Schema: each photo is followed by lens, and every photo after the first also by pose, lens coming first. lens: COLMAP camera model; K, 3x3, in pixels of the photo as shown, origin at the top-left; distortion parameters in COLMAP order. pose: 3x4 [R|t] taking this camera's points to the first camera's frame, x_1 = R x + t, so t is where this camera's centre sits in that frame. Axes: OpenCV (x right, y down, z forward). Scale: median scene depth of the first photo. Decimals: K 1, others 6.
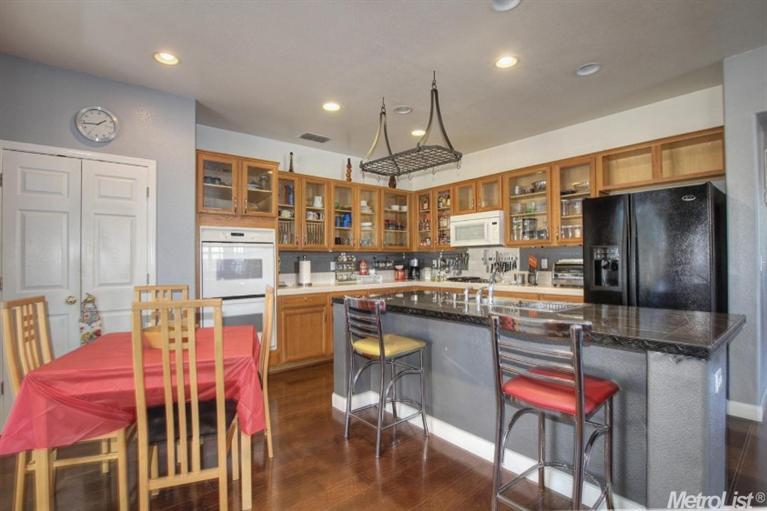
lens RADIAL K [[376.7, 0, 382.9], [0, 376.7, 255.3], [0, 0, 1]] dist [-0.025604, 0.001351]
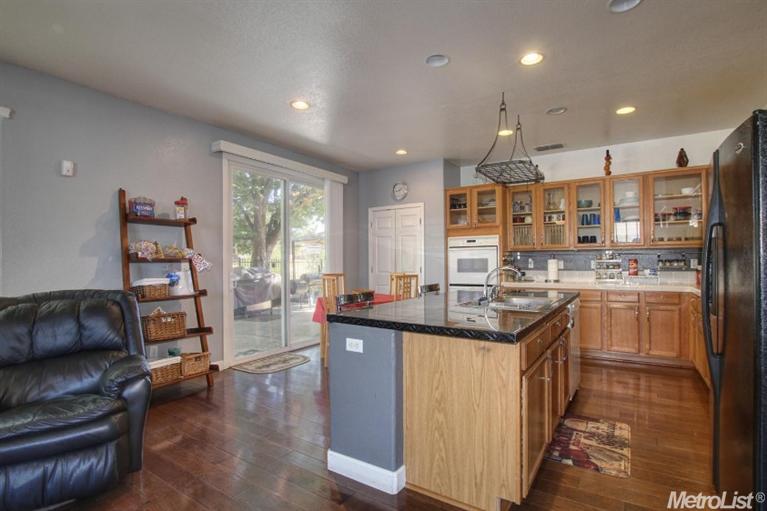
lens RADIAL K [[376.7, 0, 381.8], [0, 376.7, 254.0], [0, 0, 1]] dist [-0.025604, 0.001351]
pose [[0.275974, -0.011062, -0.961101, 0.869968], [0.018807, 0.999804, -0.006107, -0.004493], [0.960981, -0.016390, 0.276128, 0.266515]]
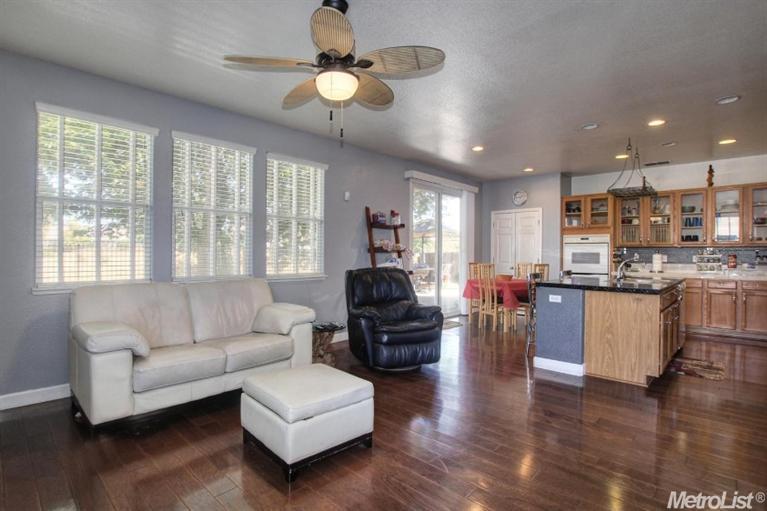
lens RADIAL K [[376.7, 0, 366.4], [0, 376.7, 251.6], [0, 0, 1]] dist [-0.025604, 0.001351]
pose [[0.080042, 0.005437, -0.996777, 1.269771], [0.007700, 0.999952, 0.006073, -0.012691], [0.996762, -0.008162, 0.079997, -0.178406]]
